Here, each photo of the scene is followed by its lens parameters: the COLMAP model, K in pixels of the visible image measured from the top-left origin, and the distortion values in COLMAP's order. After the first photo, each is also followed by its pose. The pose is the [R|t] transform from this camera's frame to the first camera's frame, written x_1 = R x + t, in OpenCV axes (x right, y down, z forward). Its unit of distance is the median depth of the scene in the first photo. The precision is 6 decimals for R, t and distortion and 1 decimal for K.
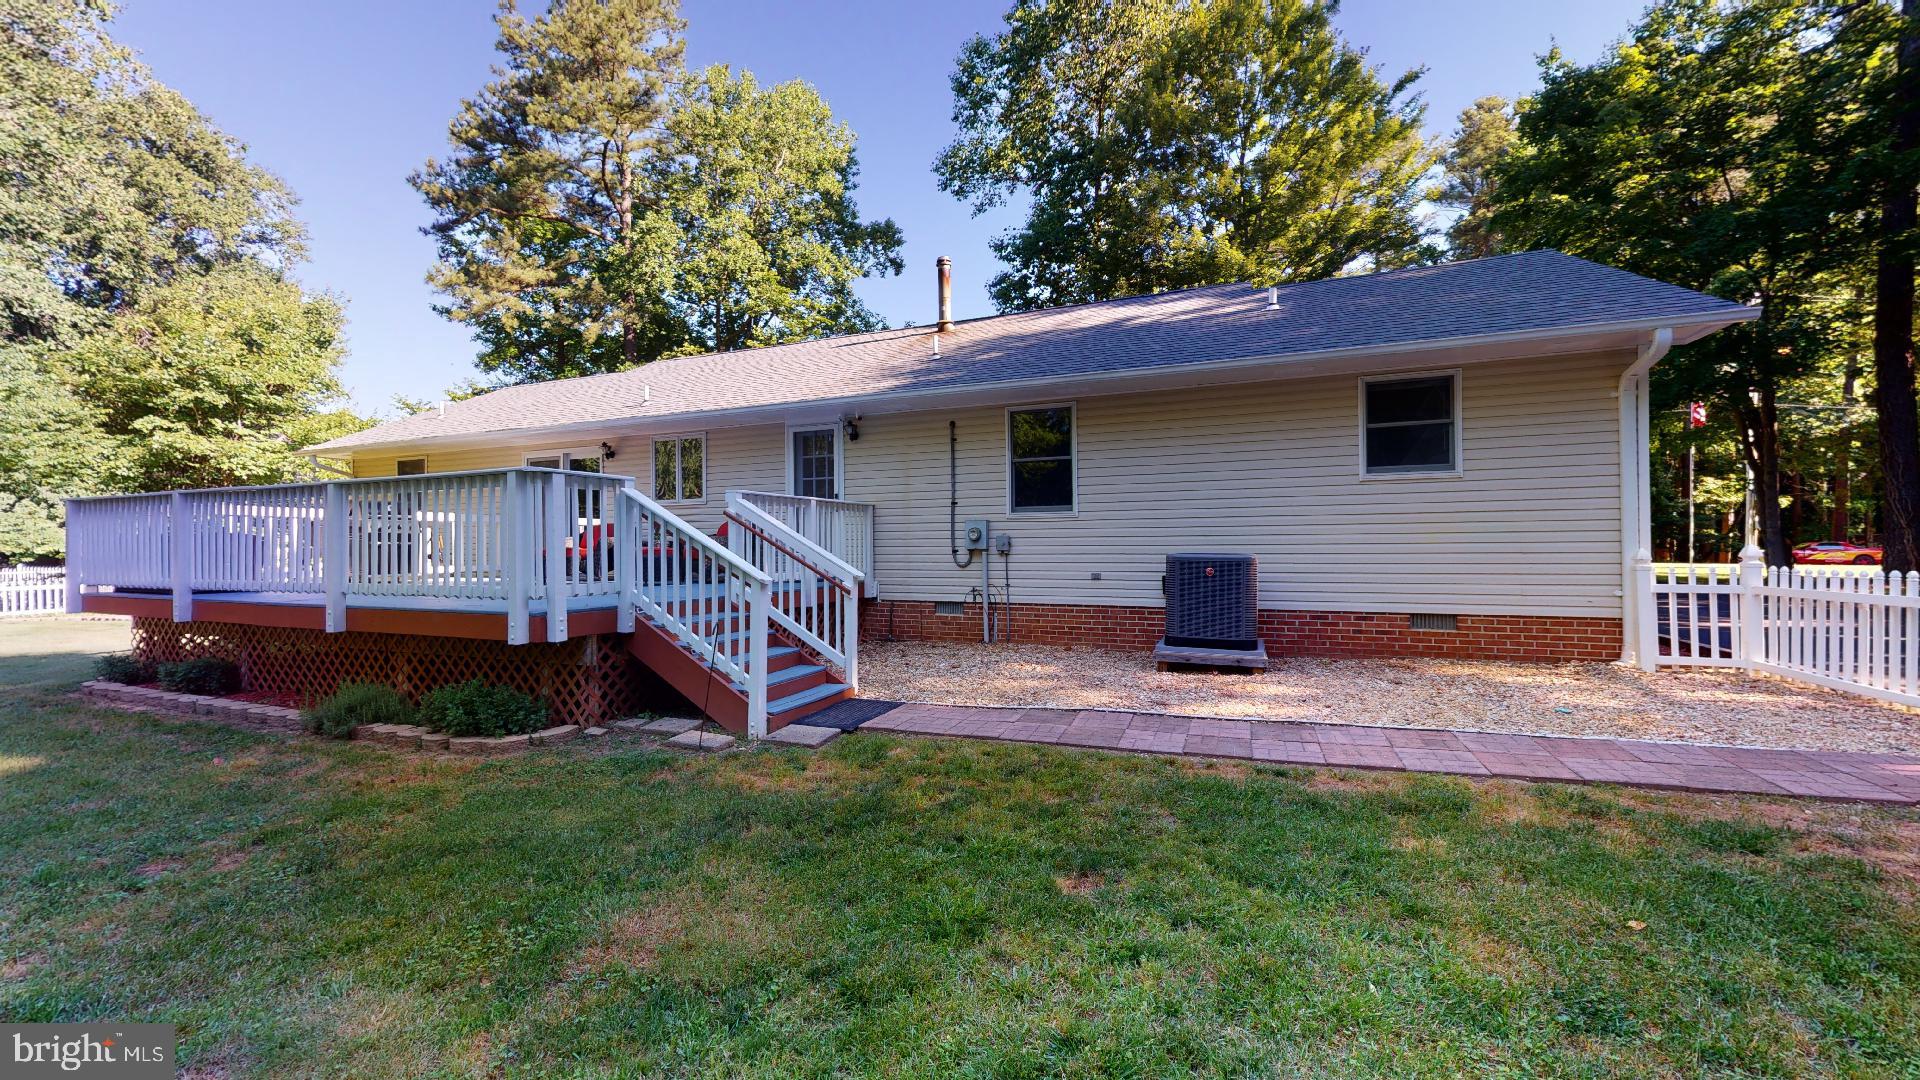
lens RADIAL K [[734.5, 0, 960.5], [0, 734.5, 525.4], [0, 0, 1]] dist [-0.001042, -0.000049]
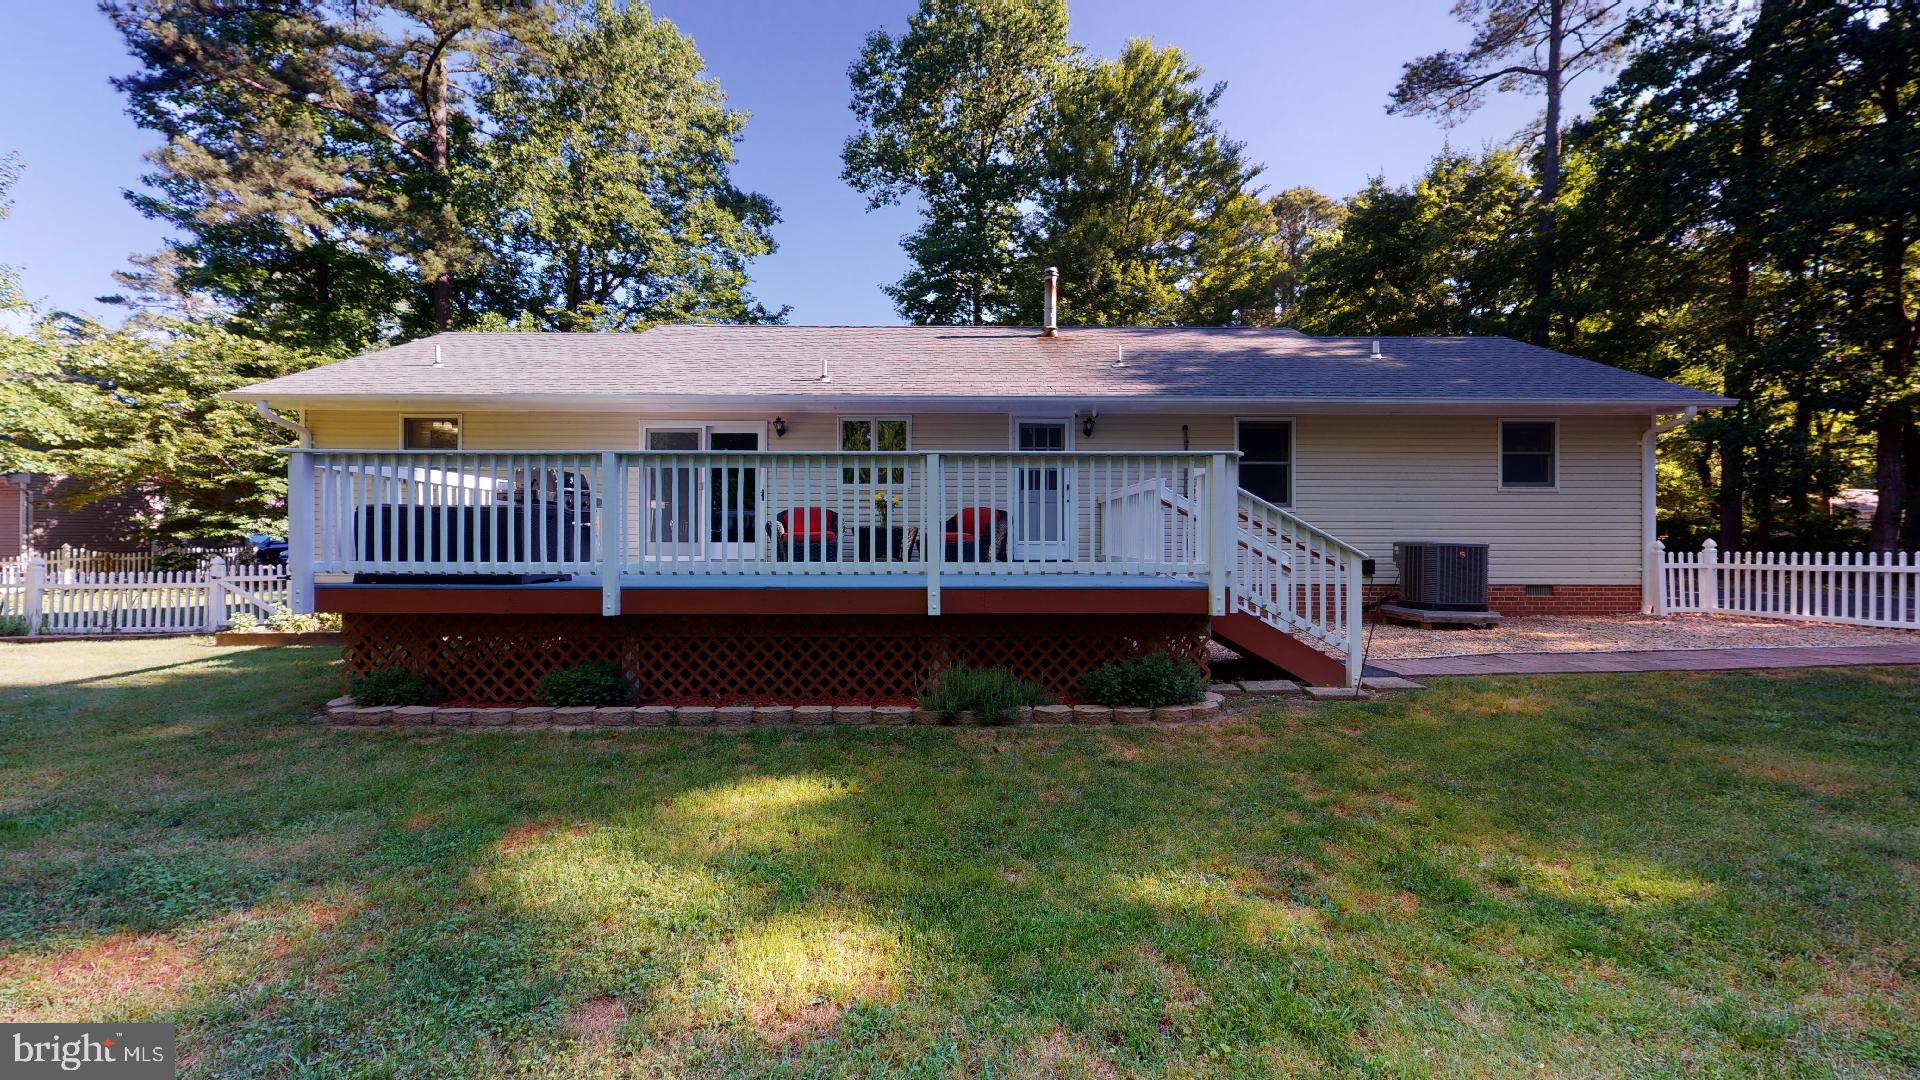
lens RADIAL K [[704.0, 0, 959.6], [0, 704.0, 542.7], [0, 0, 1]] dist [-0.000090, 0.000067]
pose [[0.924912, 0.008132, 0.380095, -0.649130], [-0.022277, 0.999213, 0.032831, 0.010861], [-0.379528, -0.038834, 0.924365, 0.095764]]
